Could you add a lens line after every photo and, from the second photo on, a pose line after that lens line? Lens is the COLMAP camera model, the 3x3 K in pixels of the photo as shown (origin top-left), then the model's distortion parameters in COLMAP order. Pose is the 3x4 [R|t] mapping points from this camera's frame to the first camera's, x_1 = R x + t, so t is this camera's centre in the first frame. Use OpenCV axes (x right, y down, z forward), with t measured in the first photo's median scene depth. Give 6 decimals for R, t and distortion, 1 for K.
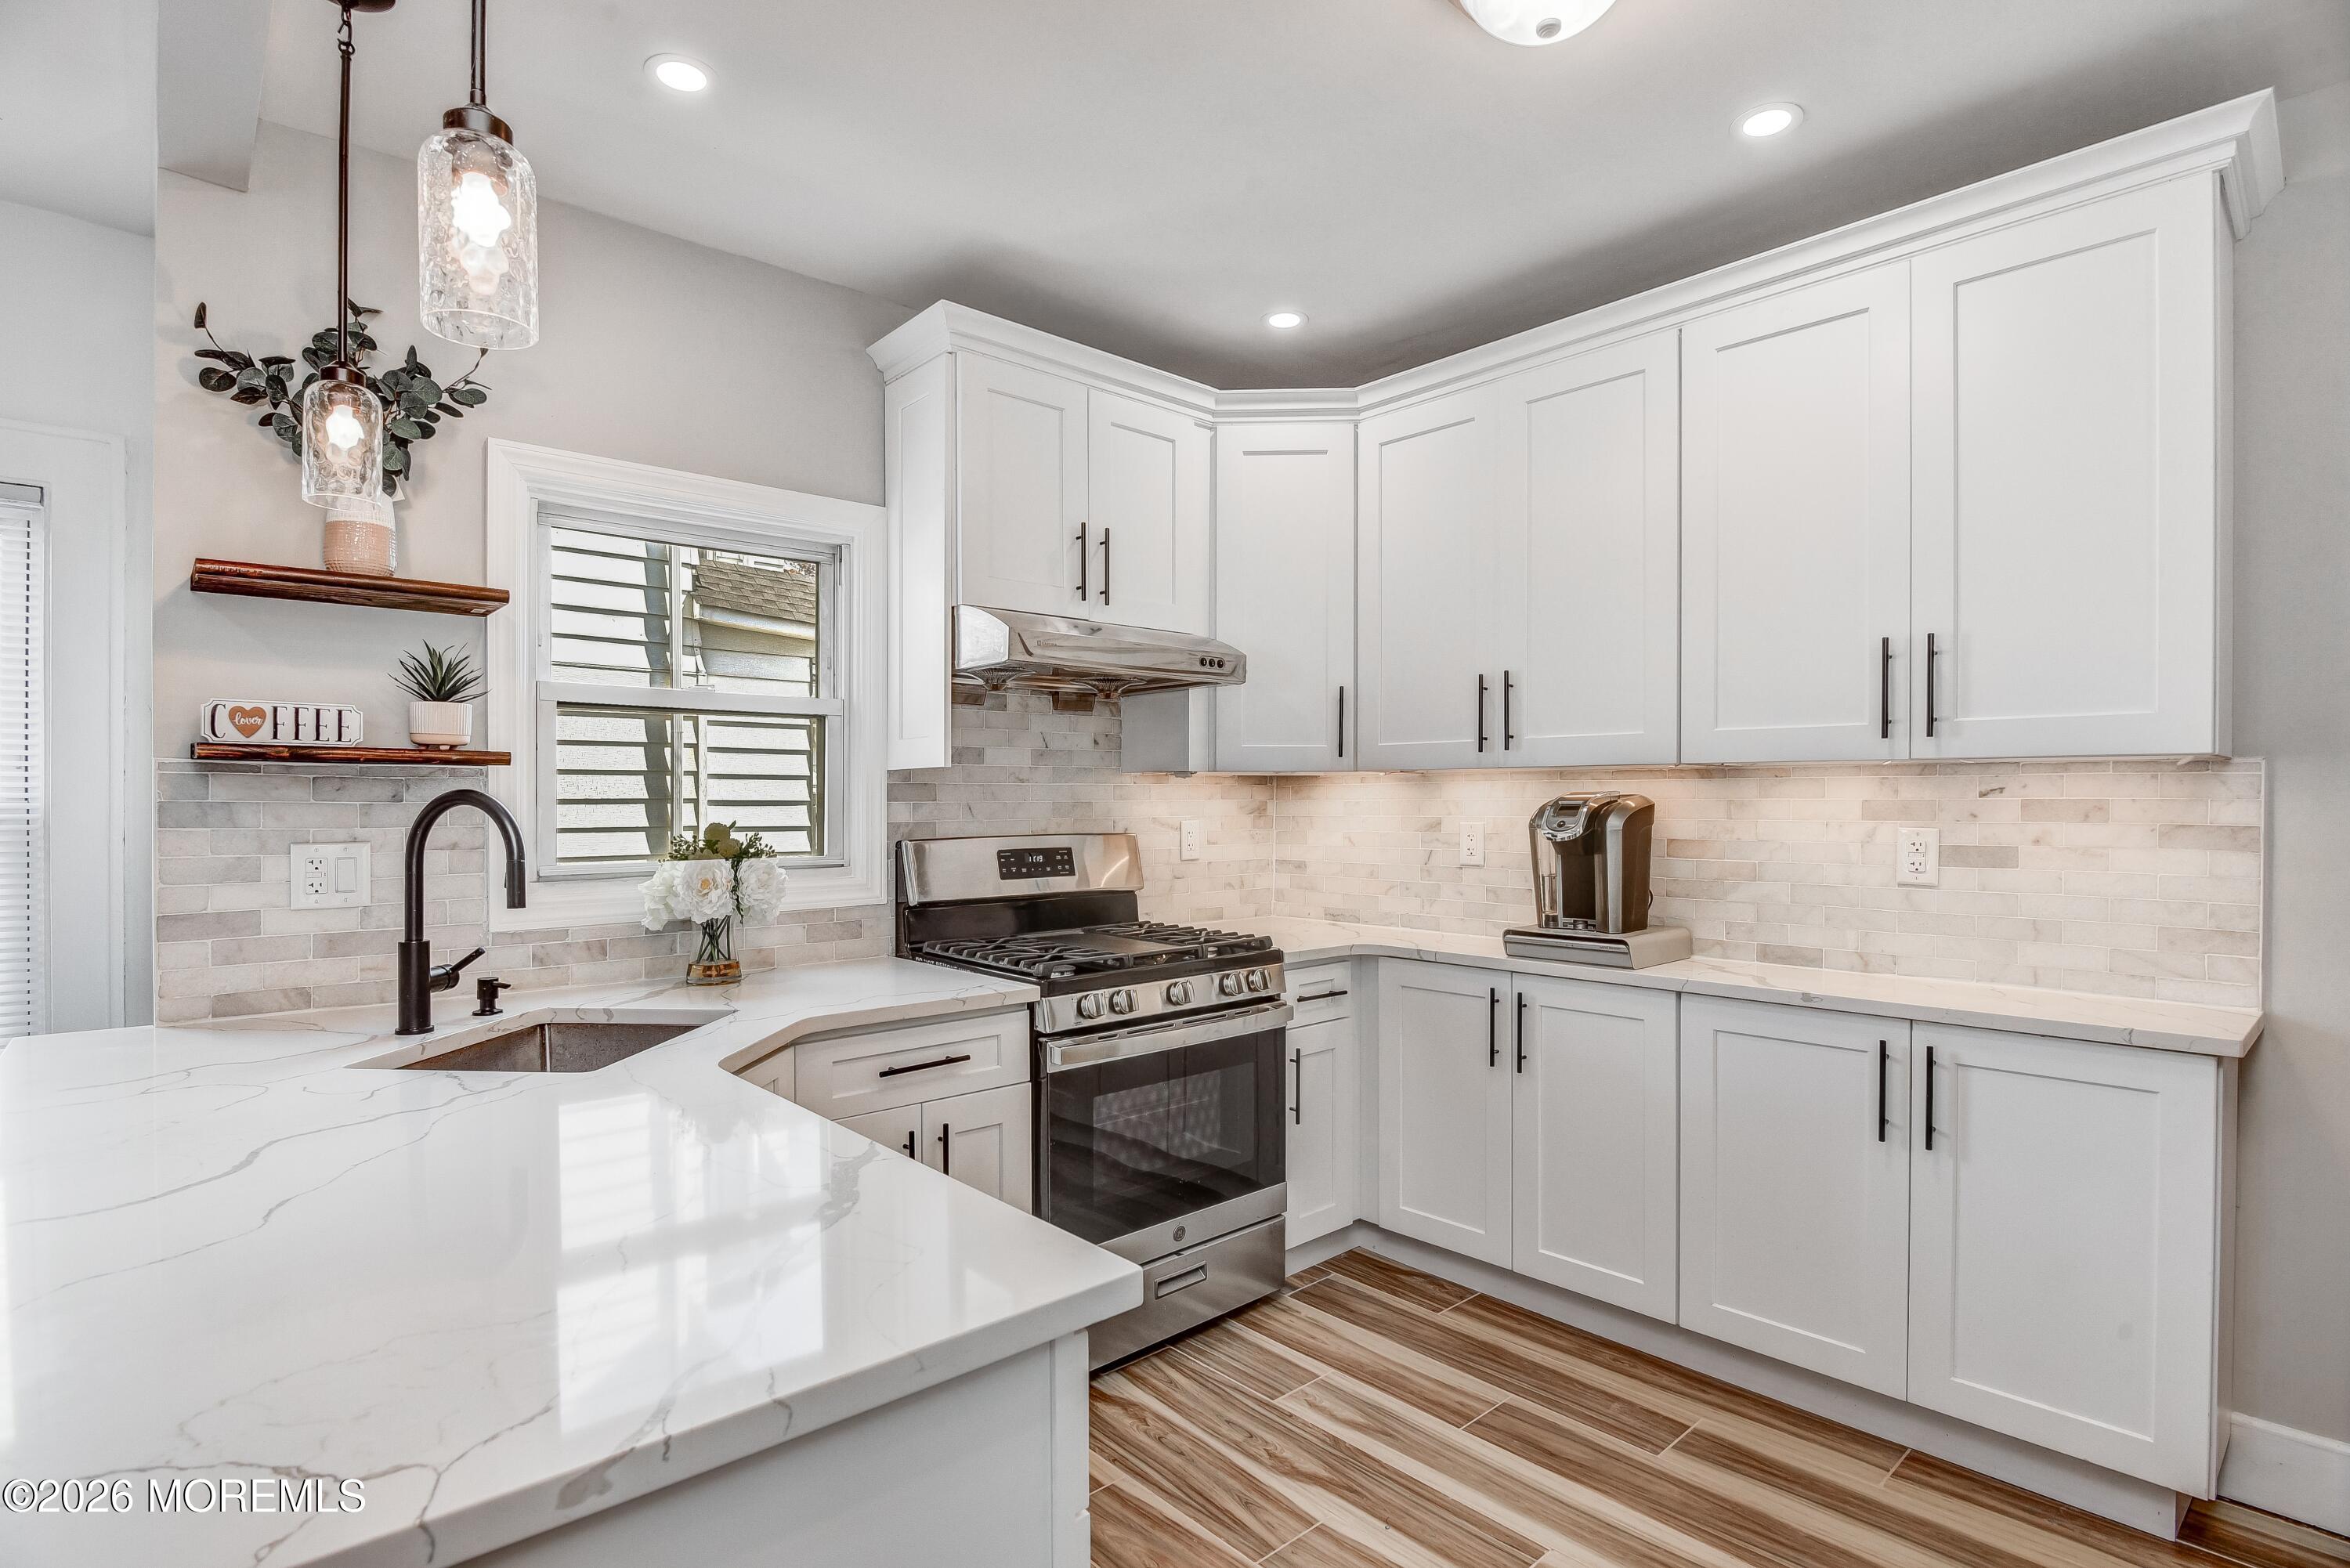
lens RADIAL K [[1152.1, 0, 1173.3], [0, 1152.1, 806.4], [0, 0, 1]] dist [-0.019040, -0.001015]
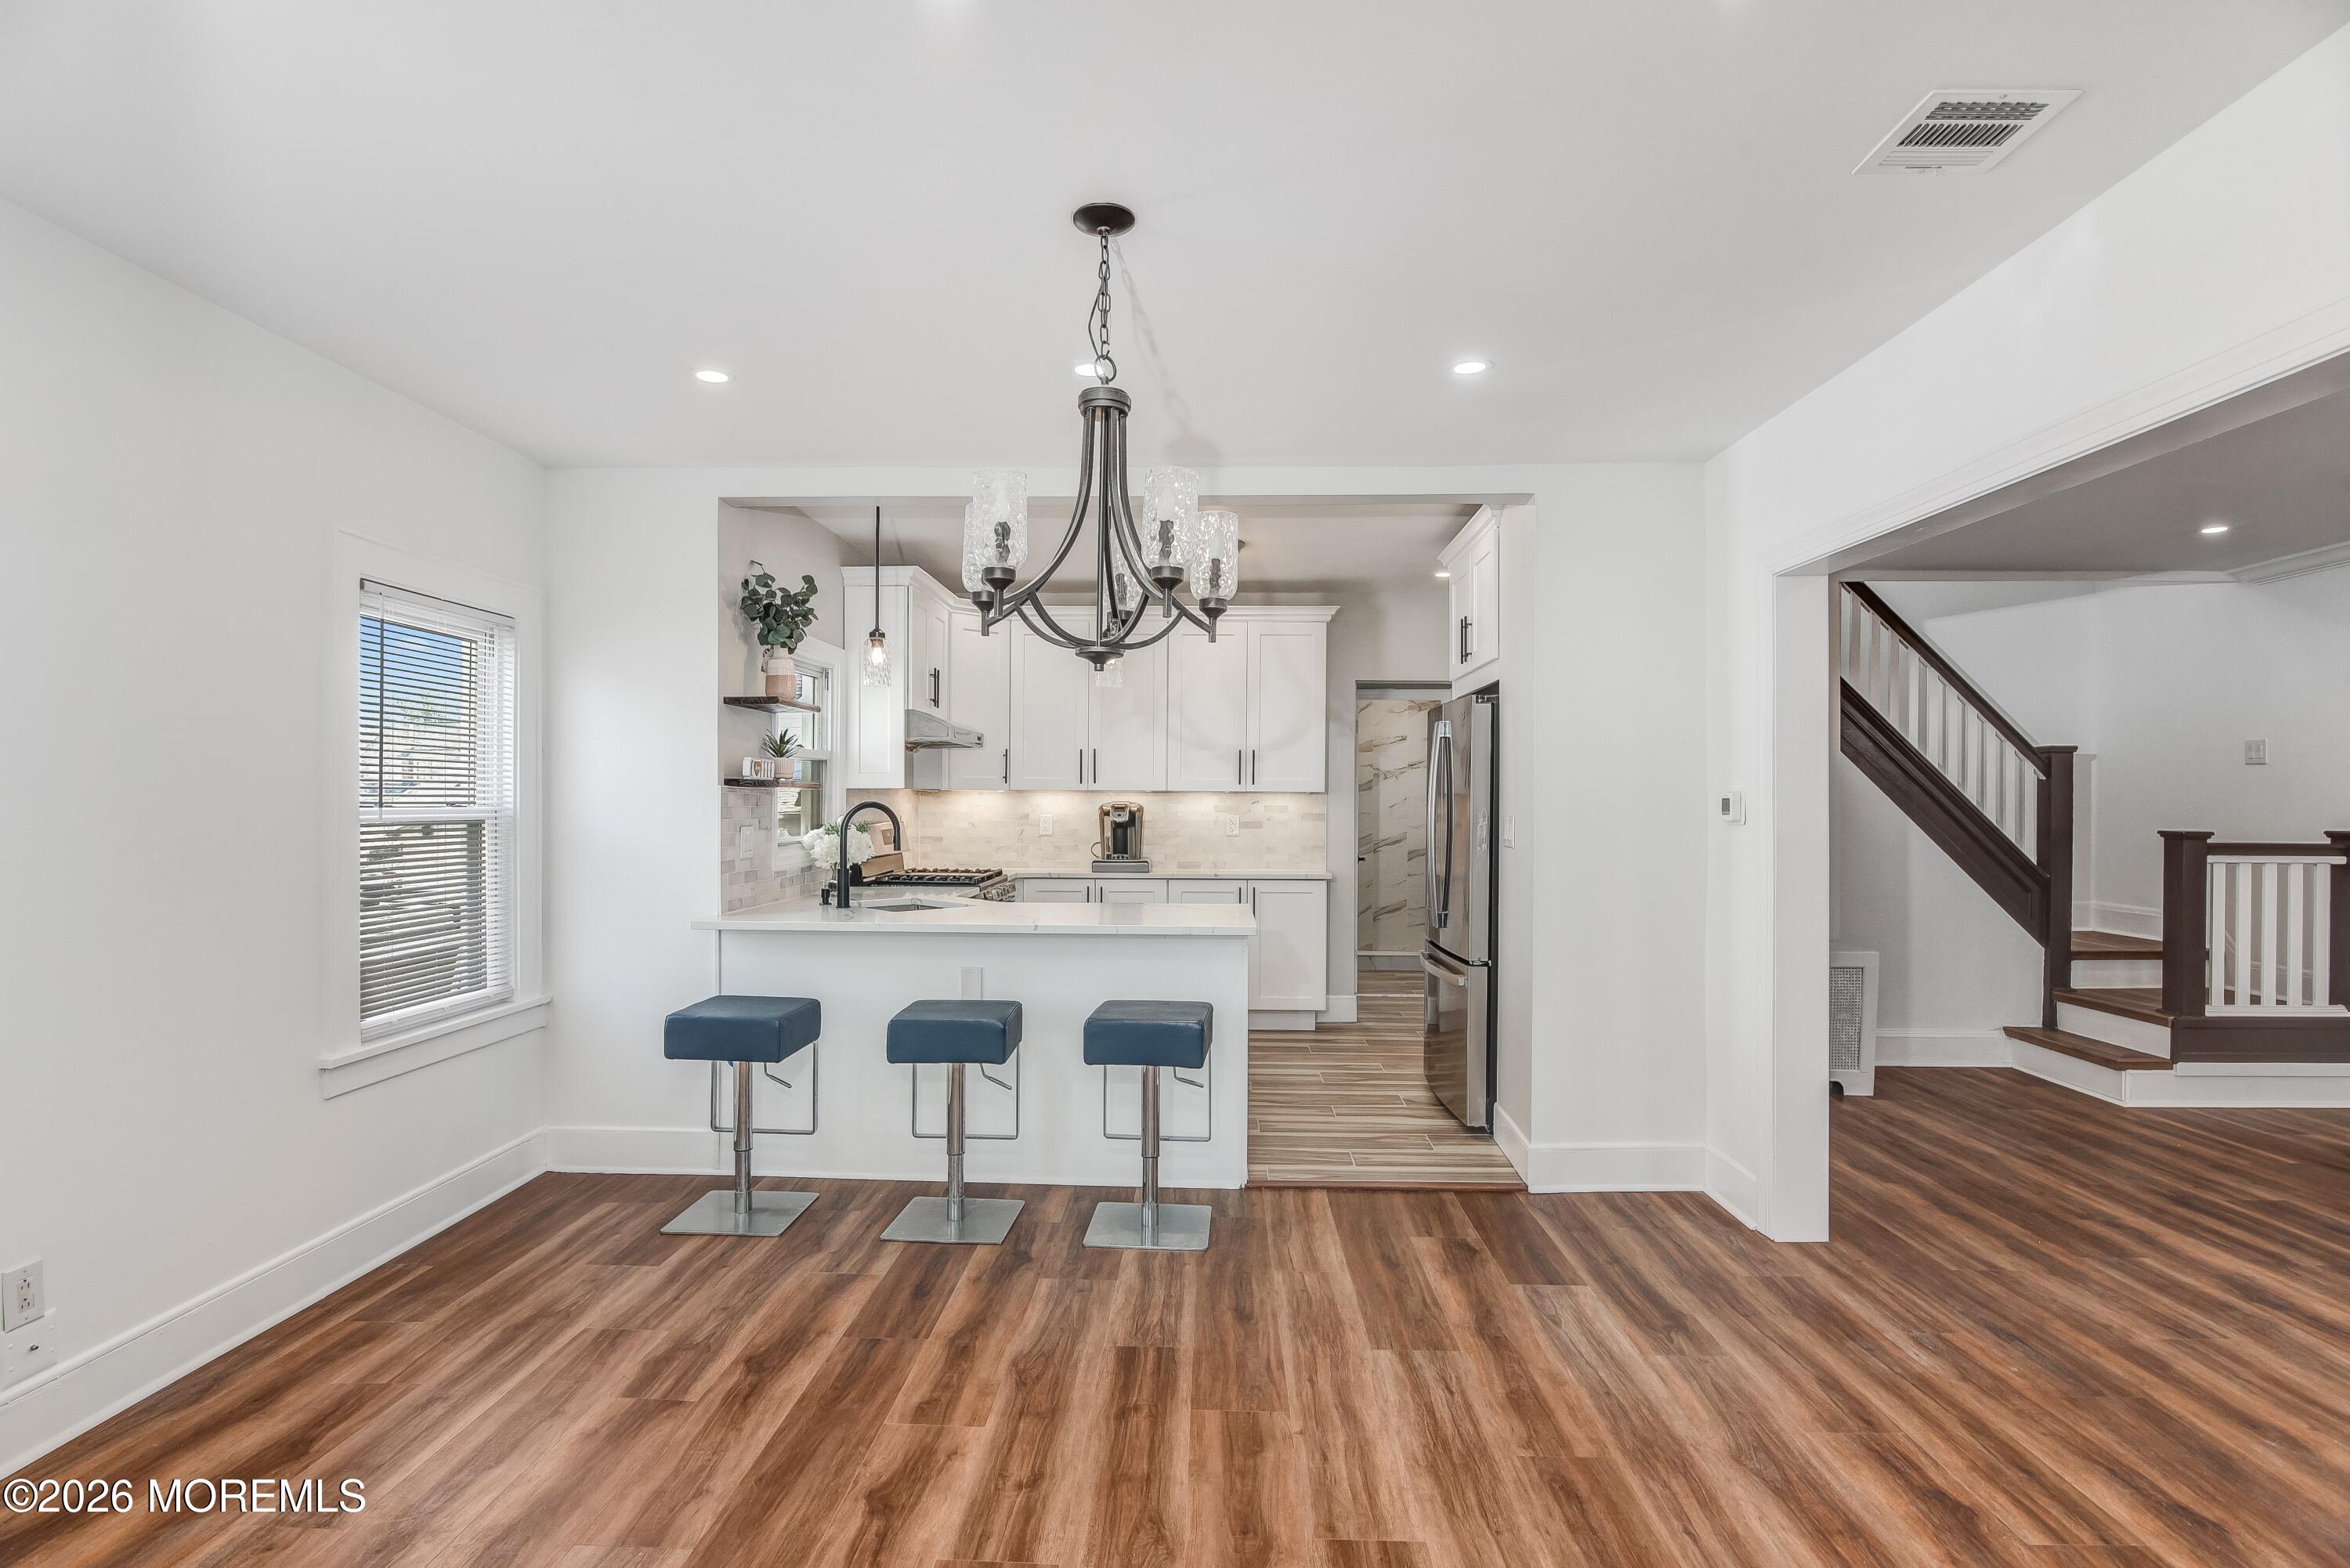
lens RADIAL K [[1152.1, 0, 1174.2], [0, 1152.1, 801.4], [0, 0, 1]] dist [-0.019040, -0.001015]
pose [[0.697552, 0.001993, 0.716532, -1.291519], [-0.001162, 0.999998, -0.001650, -0.008596], [-0.716533, 0.000318, 0.697553, -0.752291]]
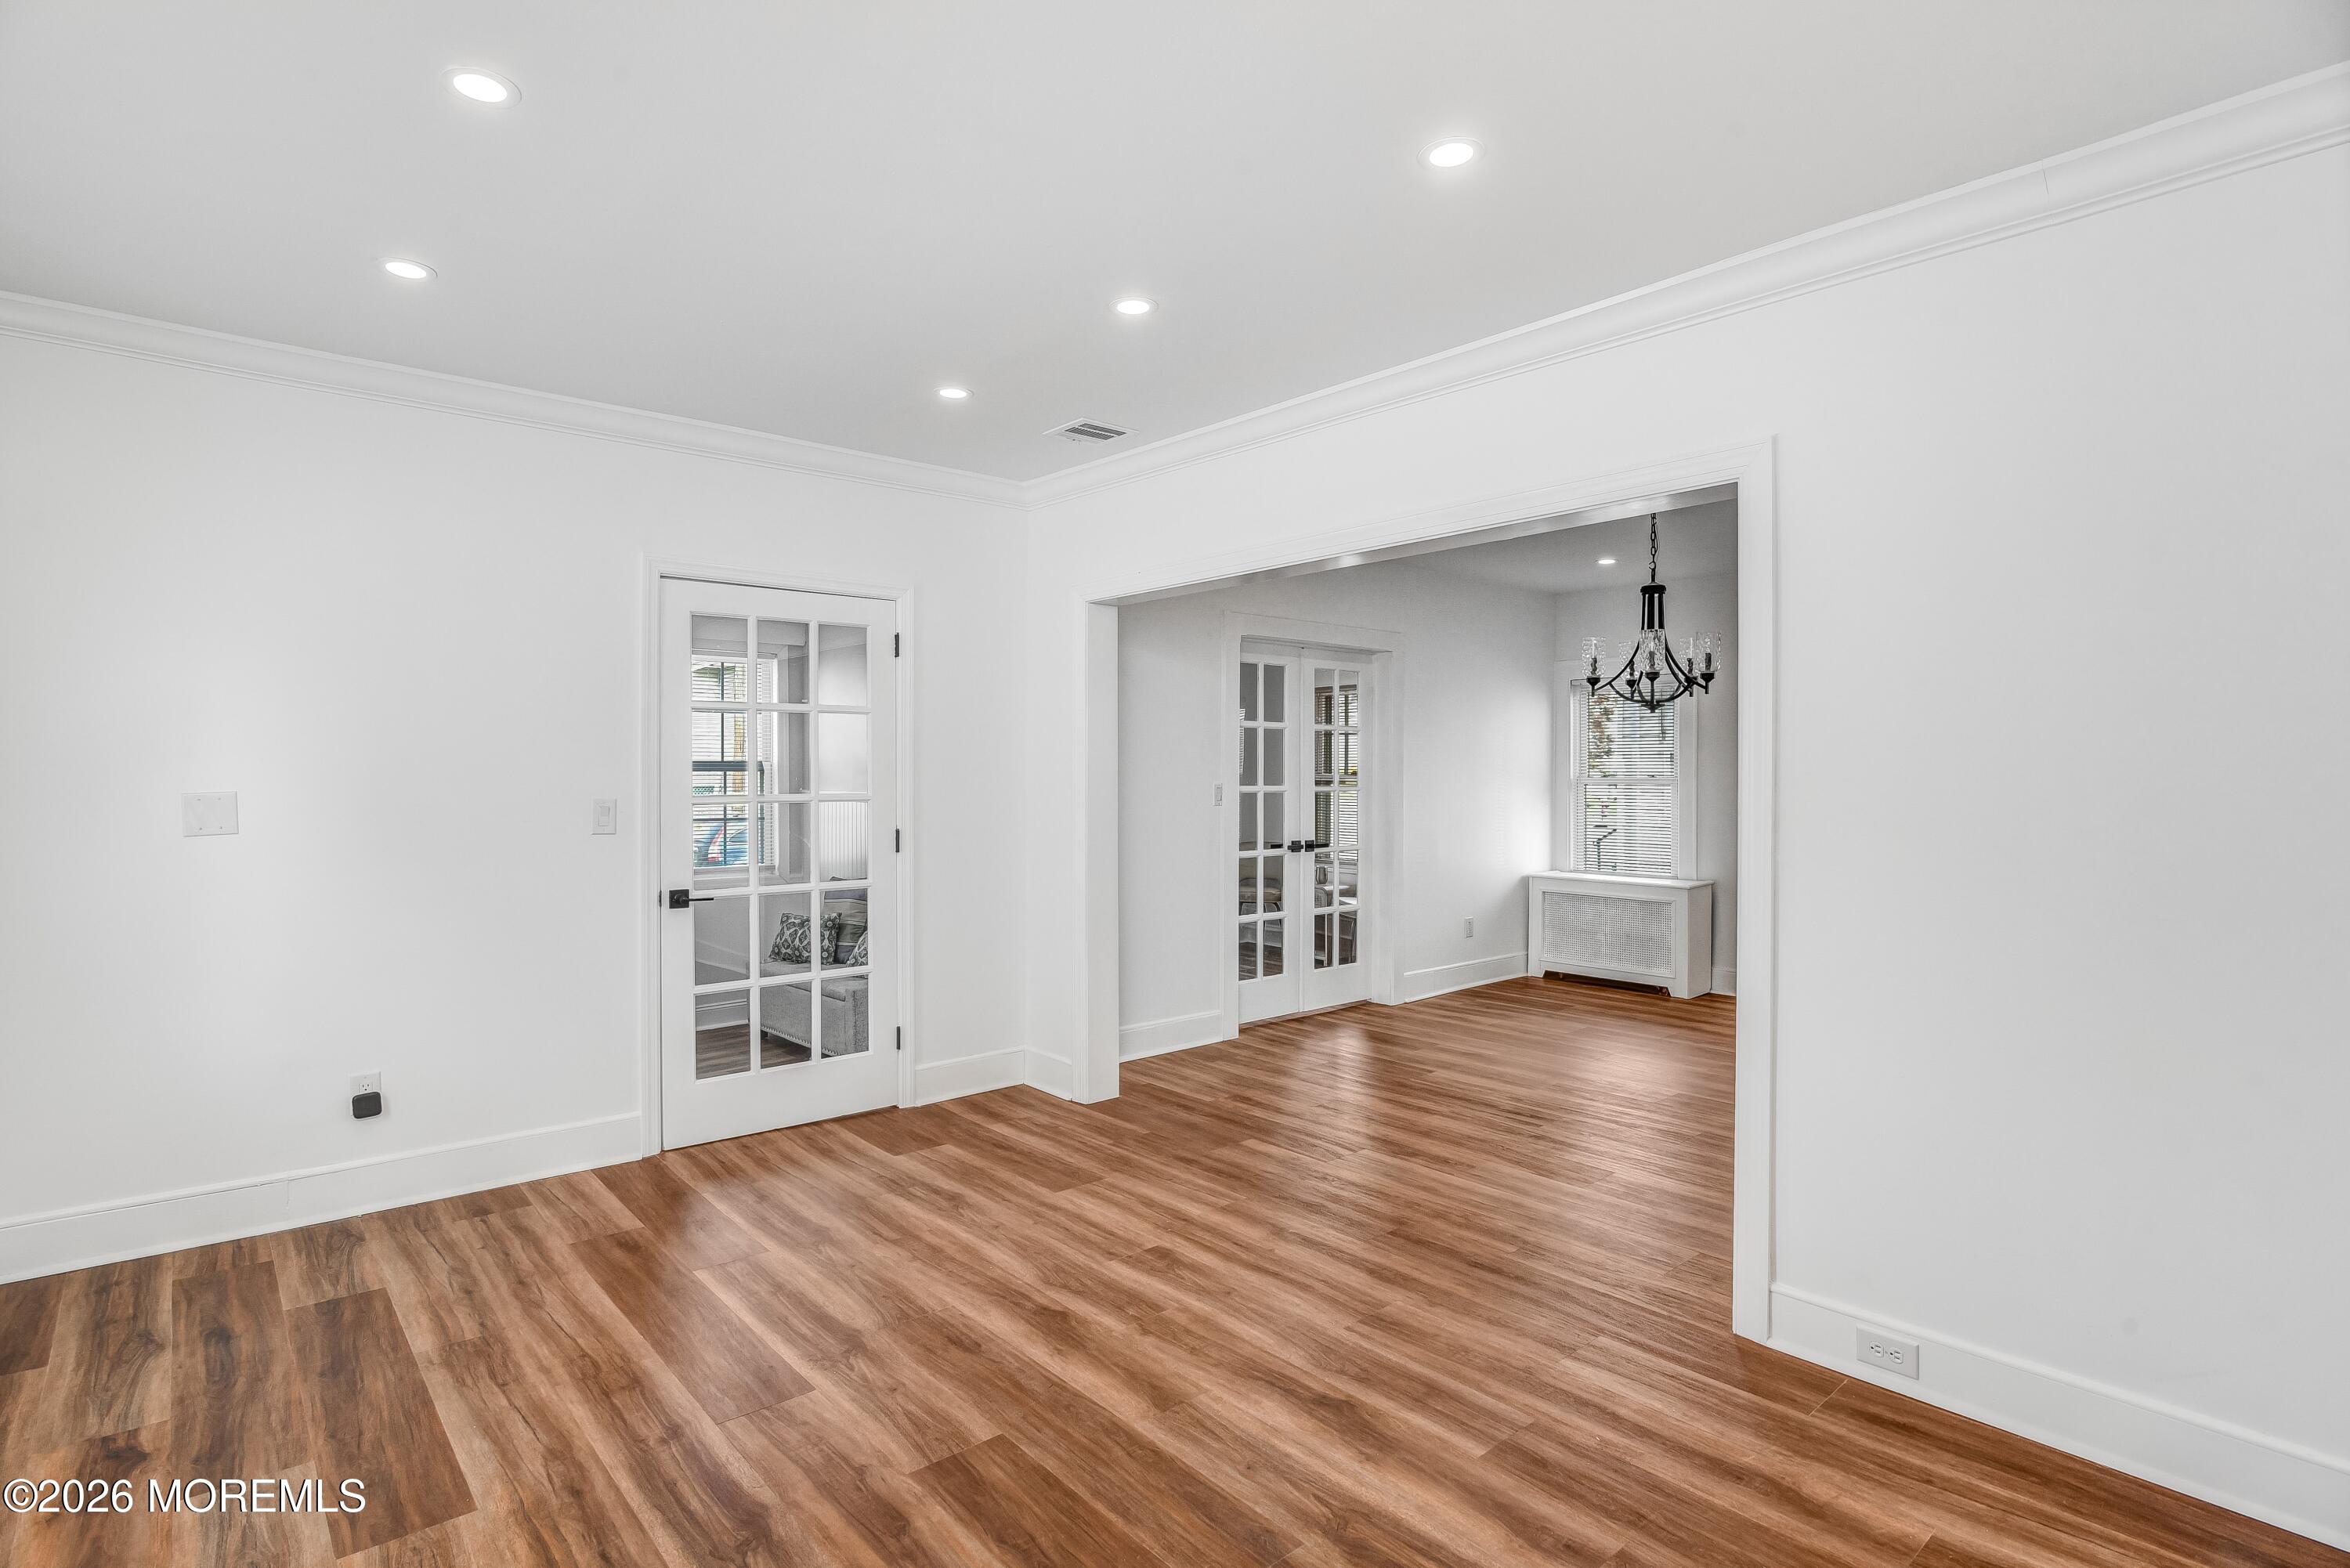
lens RADIAL K [[1152.1, 0, 1178.0], [0, 1152.1, 781.7], [0, 0, 1]] dist [-0.019040, -0.001015]
pose [[-0.017294, 0.009006, -0.999810, 1.104035], [-0.000970, 0.999959, 0.009025, -0.012517], [0.999850, 0.001126, -0.017285, -0.854752]]
